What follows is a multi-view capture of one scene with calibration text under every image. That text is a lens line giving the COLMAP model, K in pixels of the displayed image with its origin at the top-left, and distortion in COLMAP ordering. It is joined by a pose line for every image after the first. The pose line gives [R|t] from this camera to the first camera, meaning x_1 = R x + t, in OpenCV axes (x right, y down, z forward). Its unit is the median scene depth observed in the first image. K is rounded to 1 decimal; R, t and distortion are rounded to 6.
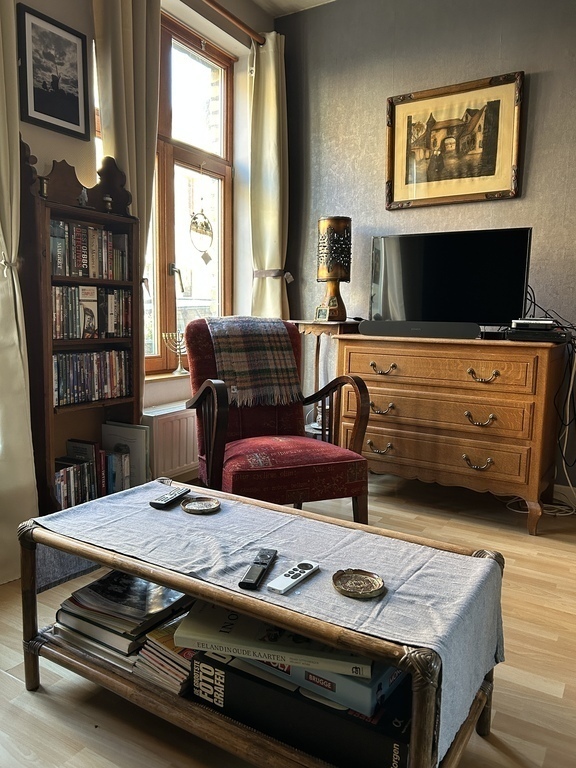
lens RADIAL K [[573.1, 0, 290.8], [0, 573.1, 381.2], [0, 0, 1]] dist [0.005428, -0.003997]
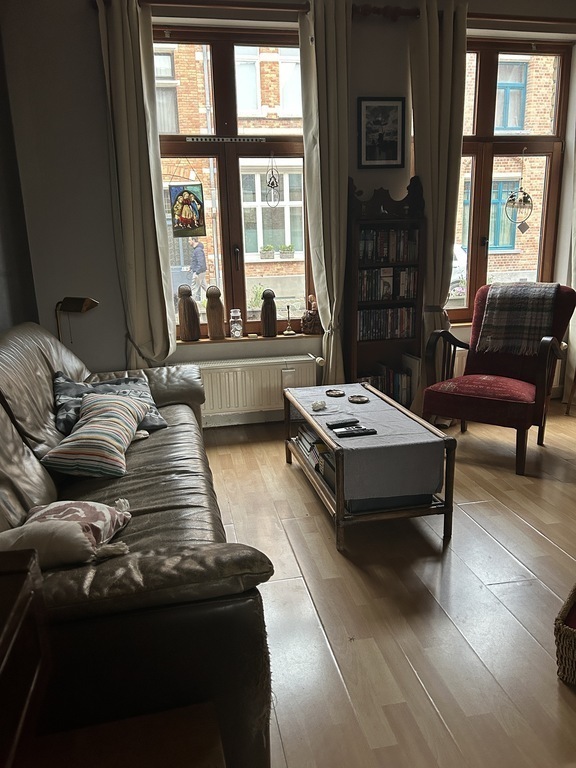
lens RADIAL K [[573.1, 0, 286.3], [0, 573.1, 384.7], [0, 0, 1]] dist [0.005428, -0.003997]
pose [[0.686623, 0.152365, -0.710869, 0.635423], [-0.054139, 0.985793, 0.158999, -0.080555], [0.724995, -0.070686, 0.685117, -0.325636]]
